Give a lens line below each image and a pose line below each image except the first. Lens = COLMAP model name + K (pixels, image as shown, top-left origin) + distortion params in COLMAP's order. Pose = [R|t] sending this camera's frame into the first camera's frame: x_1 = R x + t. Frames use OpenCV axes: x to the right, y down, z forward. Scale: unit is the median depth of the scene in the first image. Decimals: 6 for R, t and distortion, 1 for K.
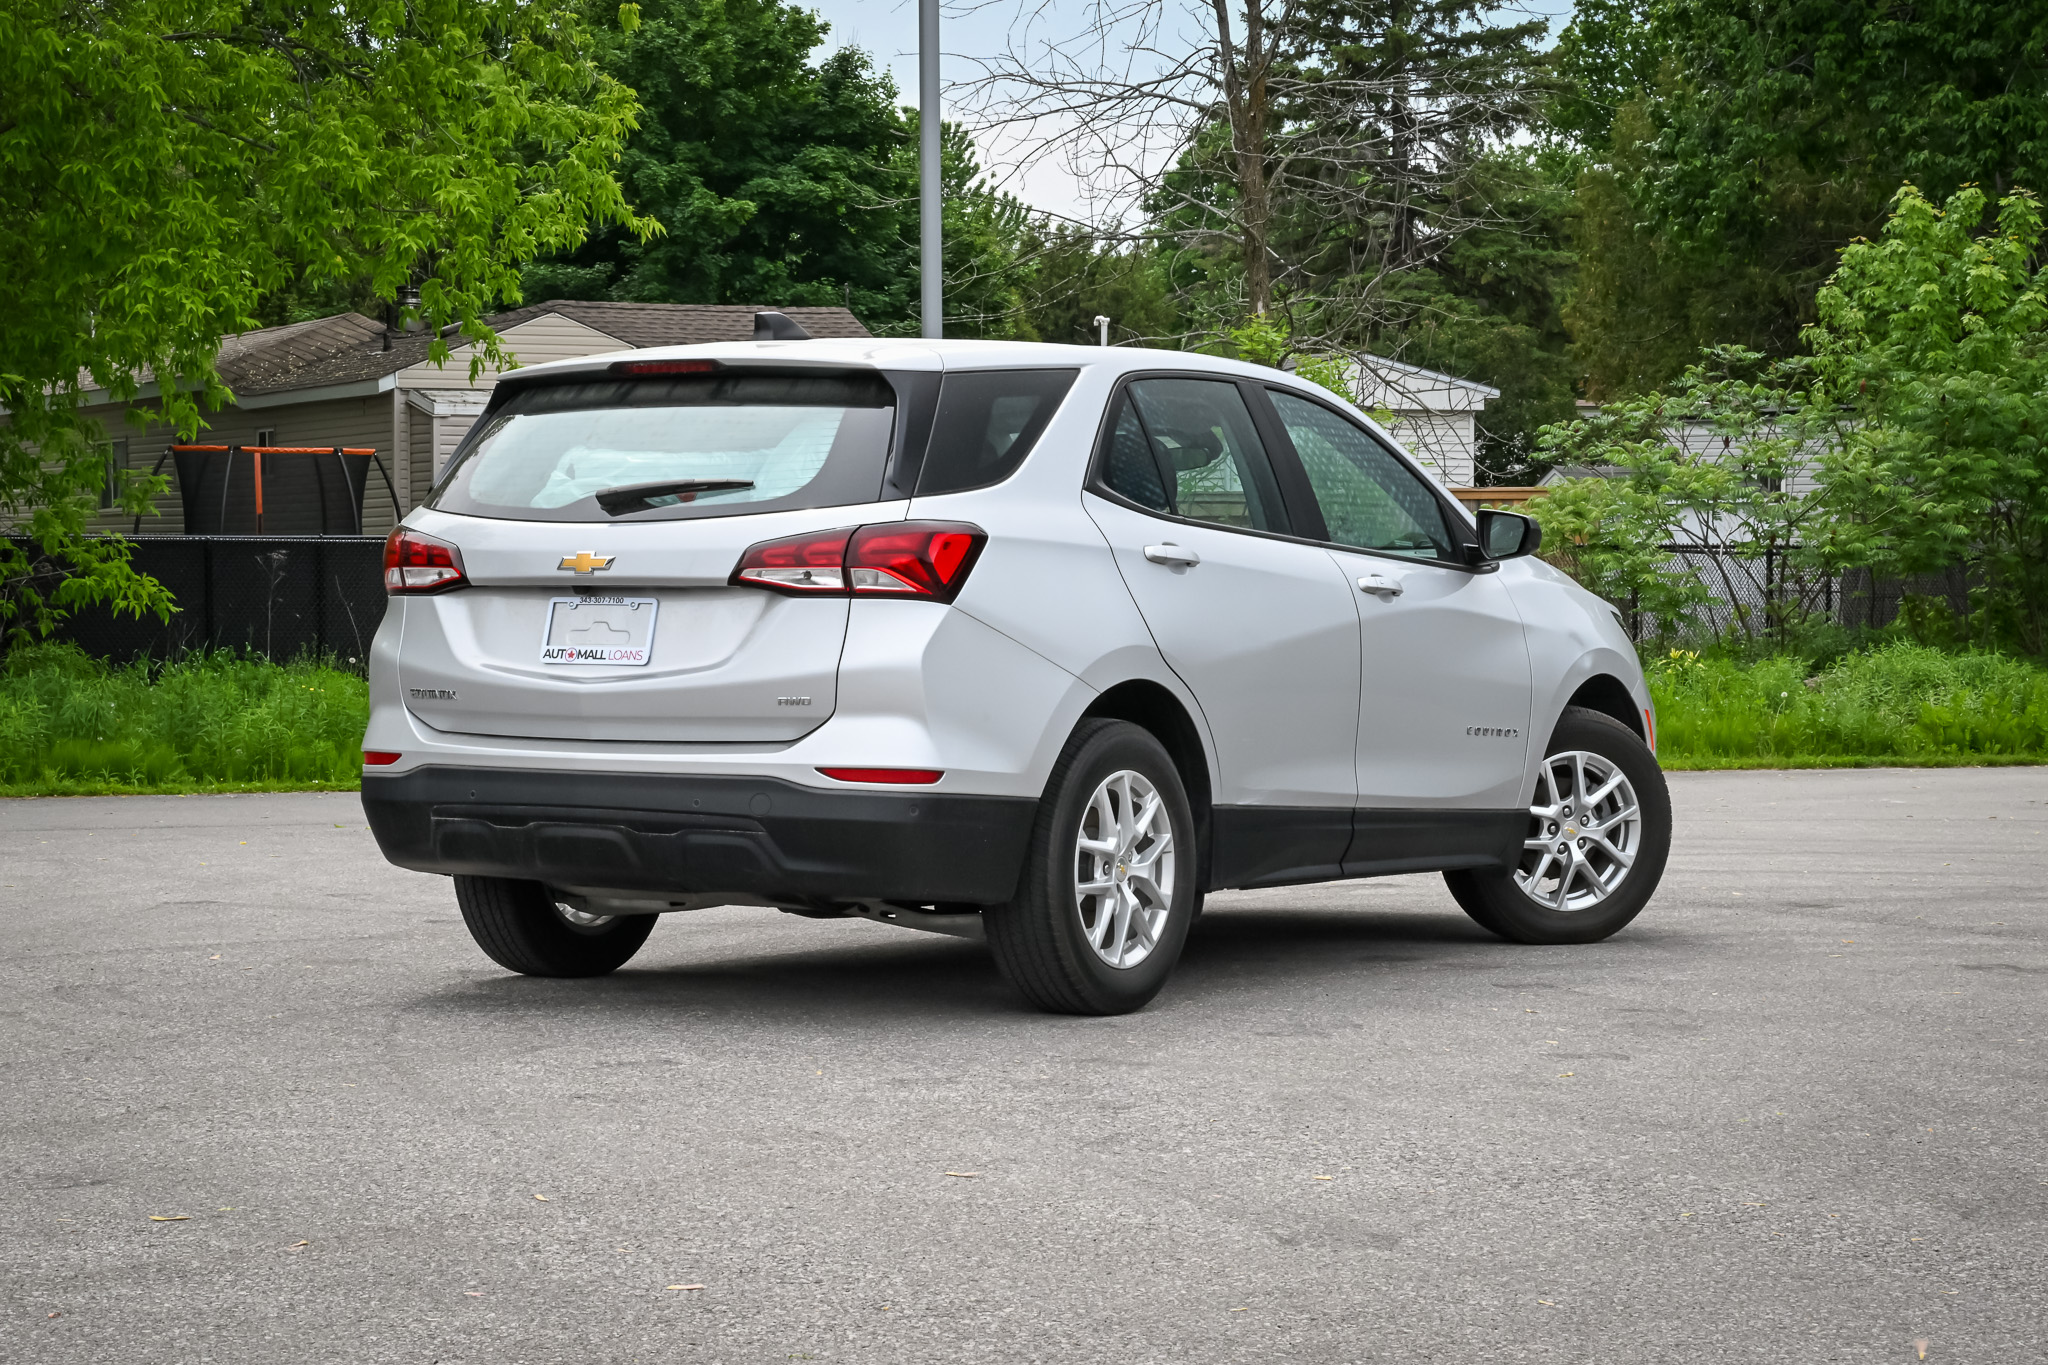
lens RADIAL K [[3956.3, 0, 1016.2], [0, 3956.3, 680.1], [0, 0, 1]] dist [0.023675, 0.000000]
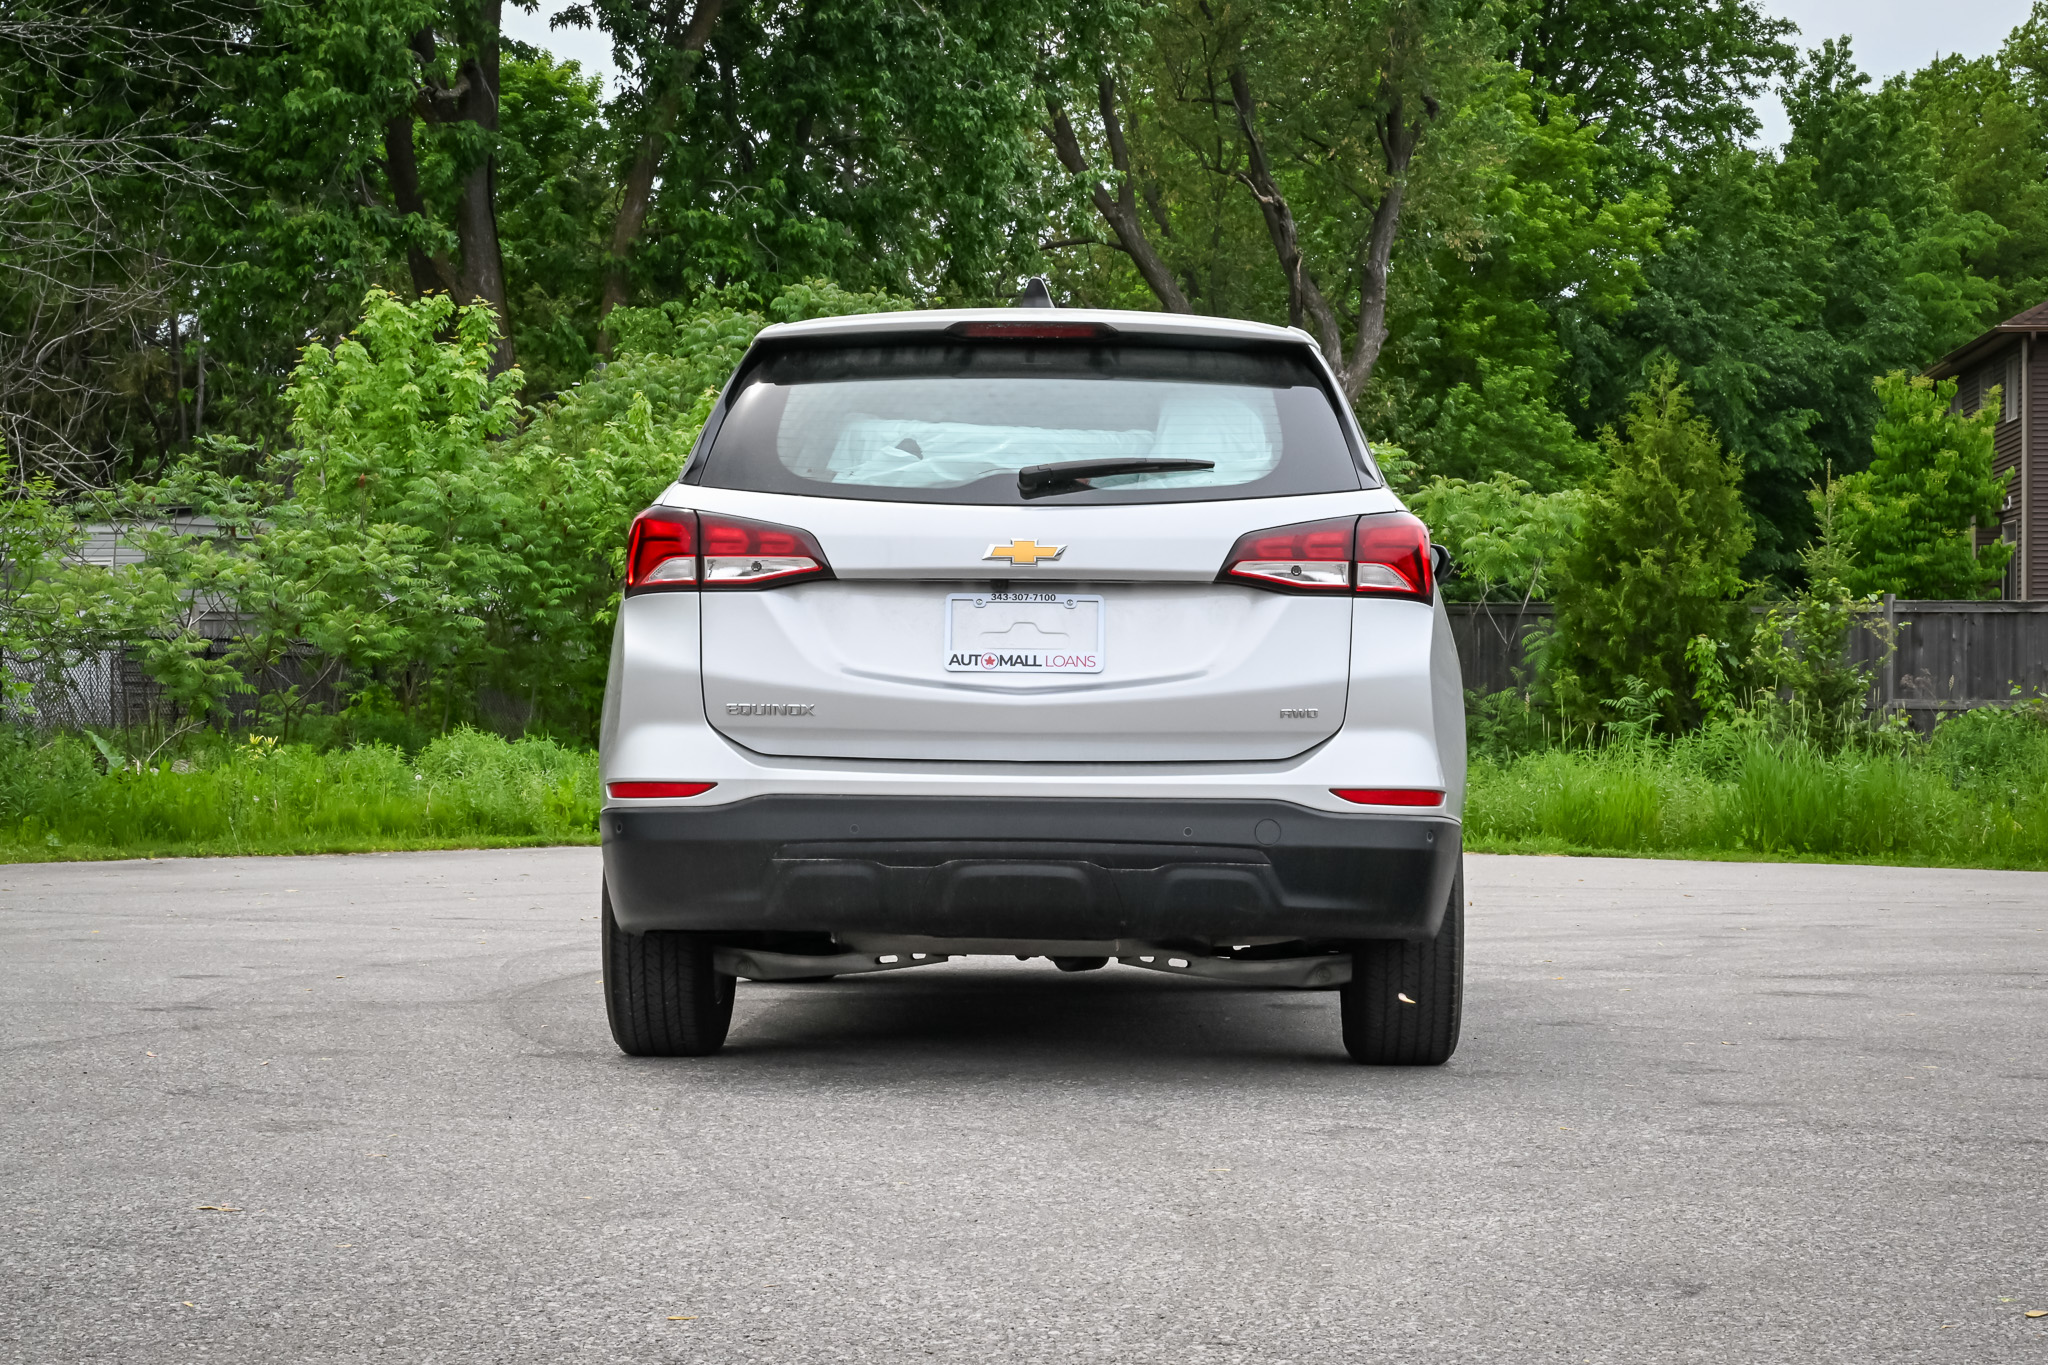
lens RADIAL K [[3807.3, 0, 1035.0], [0, 3807.3, 682.6], [0, 0, 1]] dist [0.097327, 0.000000]
pose [[0.893308, 0.008697, 0.449361, -0.461808], [0.002772, 0.999687, -0.024857, 0.018273], [-0.449437, 0.023450, 0.893004, 0.262252]]
